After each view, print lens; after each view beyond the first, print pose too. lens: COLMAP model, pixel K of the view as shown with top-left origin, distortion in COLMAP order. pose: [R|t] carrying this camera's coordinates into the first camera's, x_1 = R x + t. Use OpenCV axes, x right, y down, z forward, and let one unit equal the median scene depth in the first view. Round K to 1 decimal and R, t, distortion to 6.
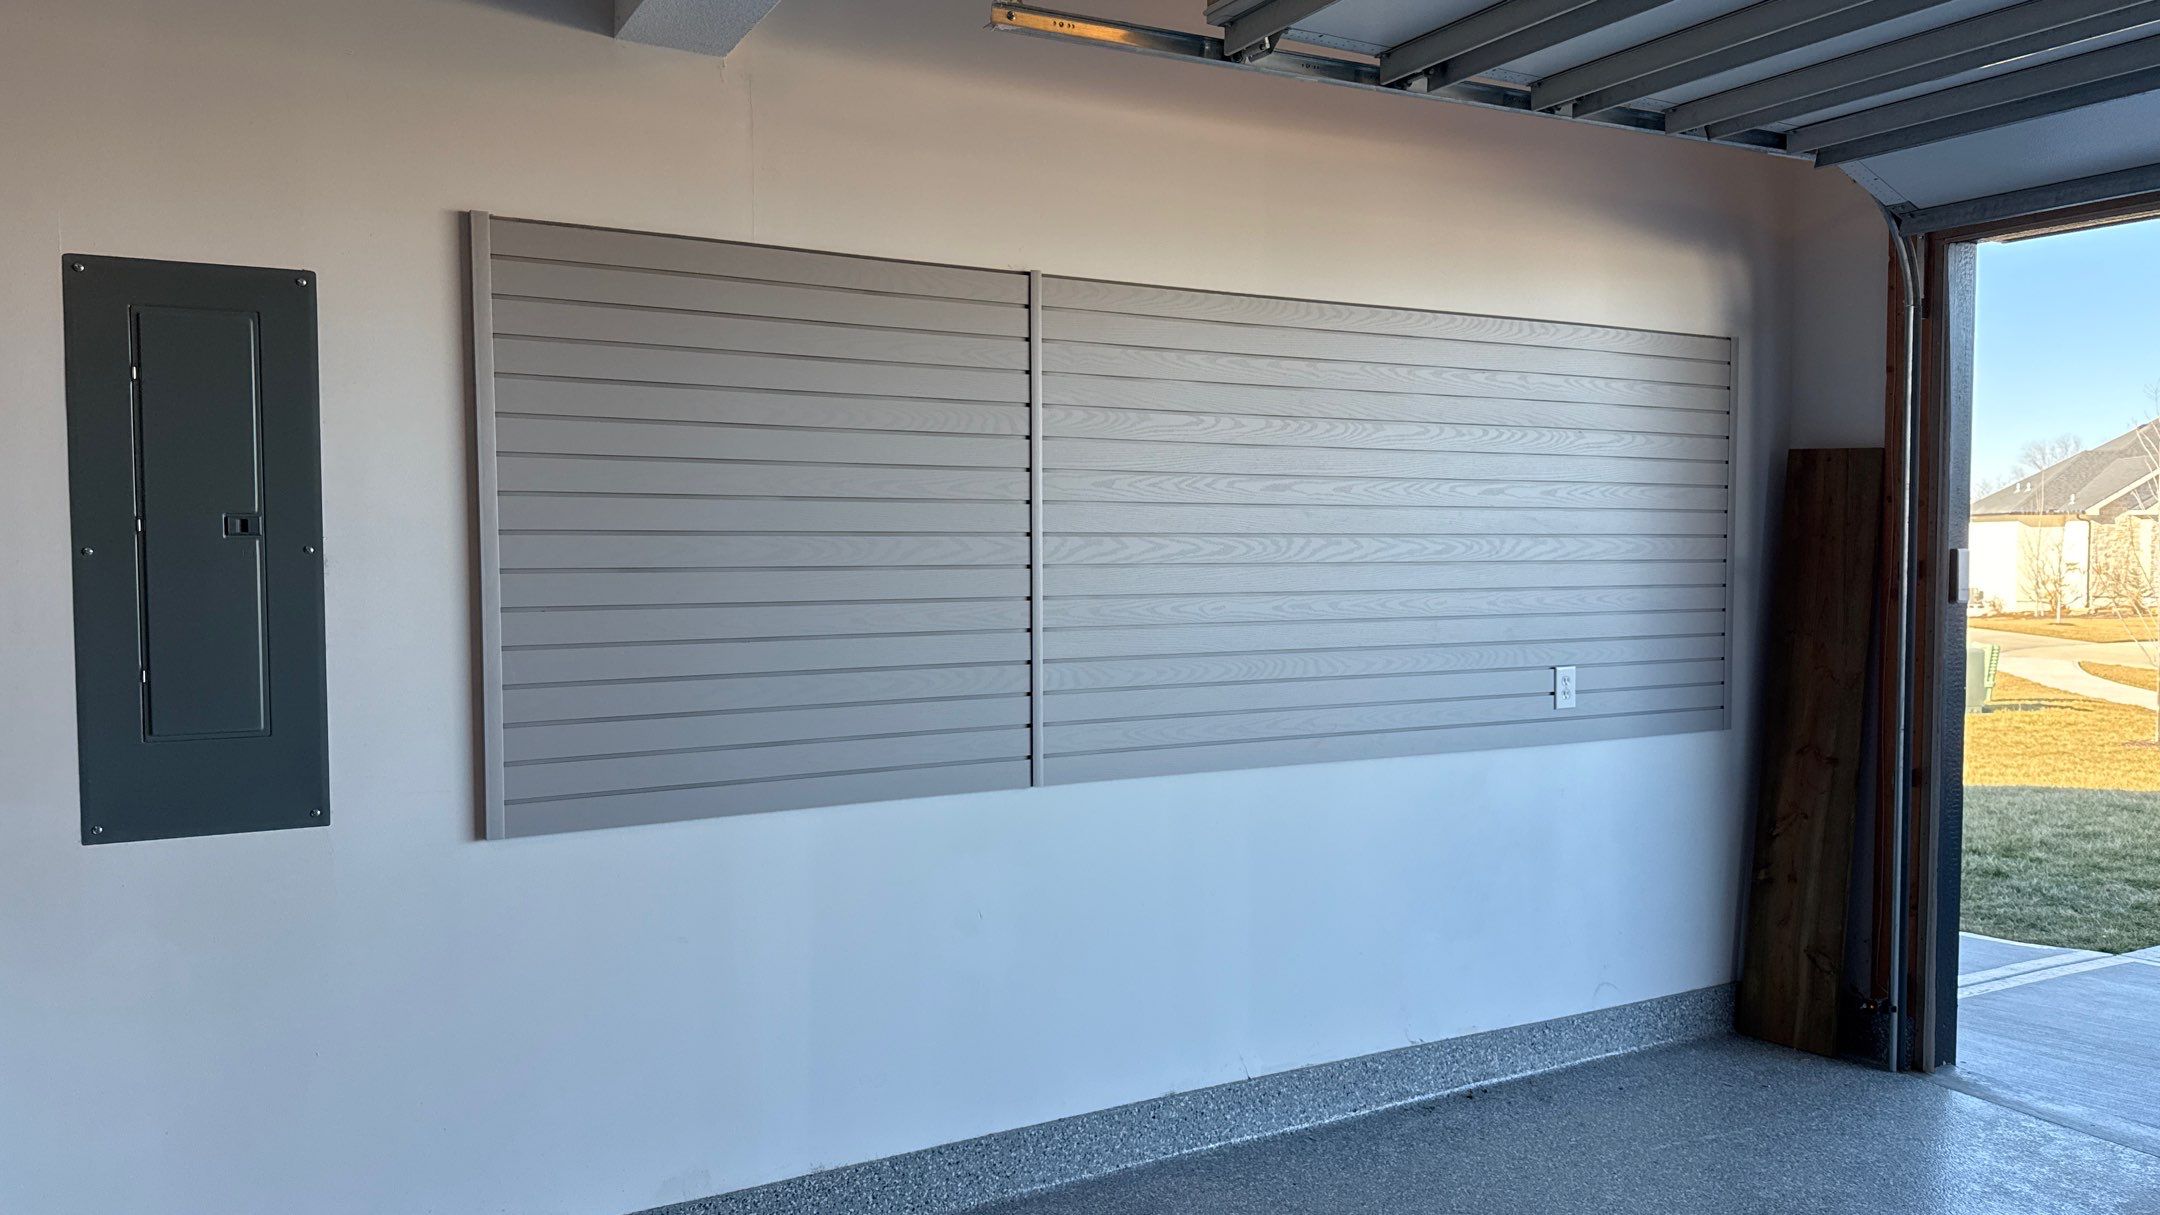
lens RADIAL K [[1509.6, 0, 1080.0], [0, 1509.6, 607.5], [0, 0, 1]] dist [0.086491, -0.117533]
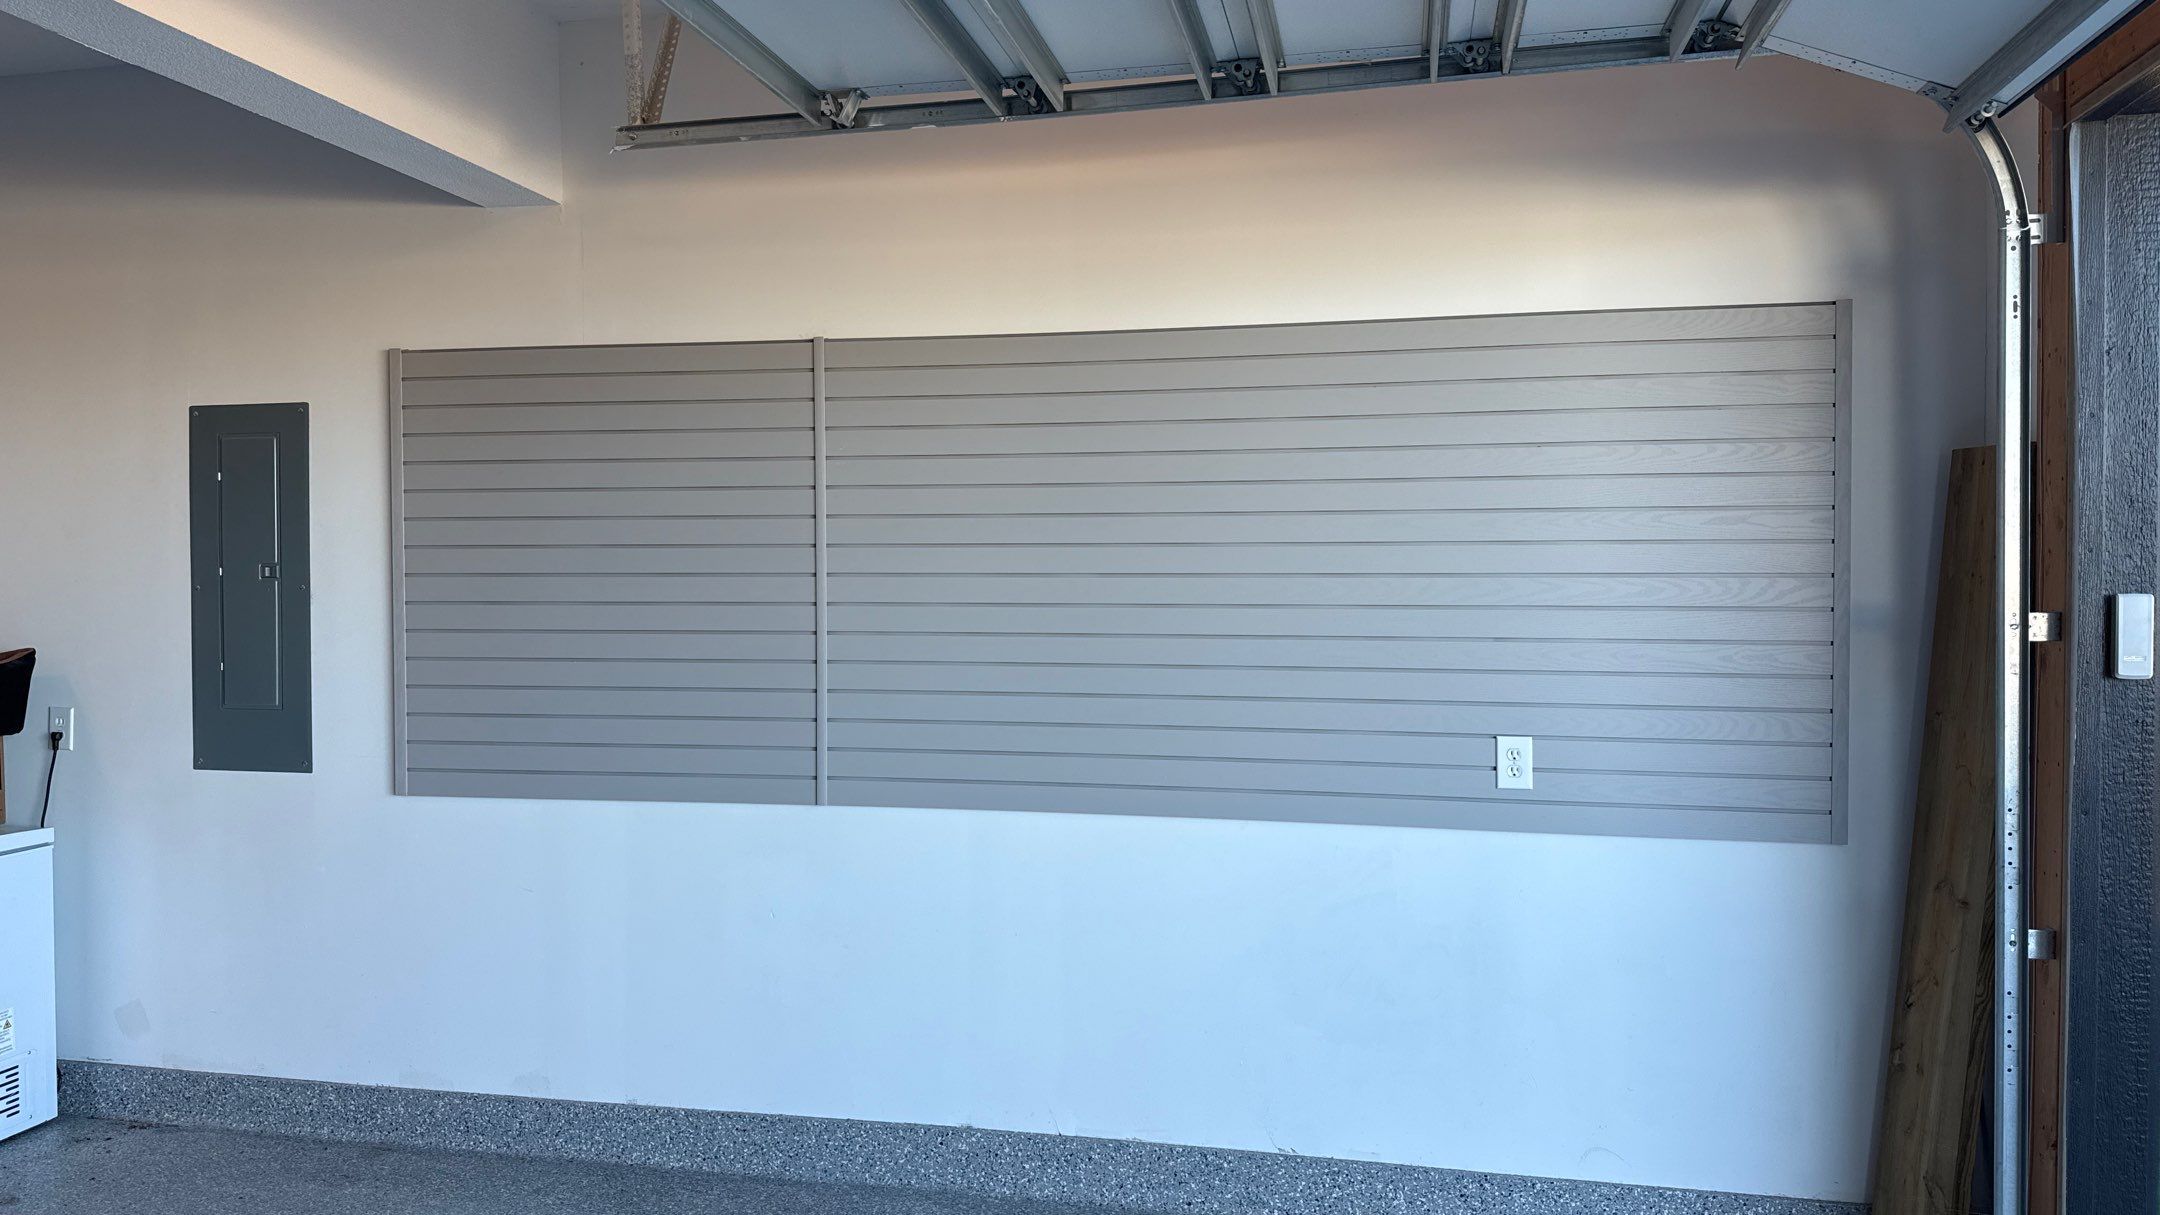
lens RADIAL K [[1509.6, 0, 1080.0], [0, 1509.6, 607.5], [0, 0, 1]] dist [0.086491, -0.117533]
pose [[0.753111, 0.011354, -0.657796, 0.802093], [-0.029019, 0.999451, -0.015973, -0.012114], [0.657254, 0.031118, 0.753027, 0.282502]]
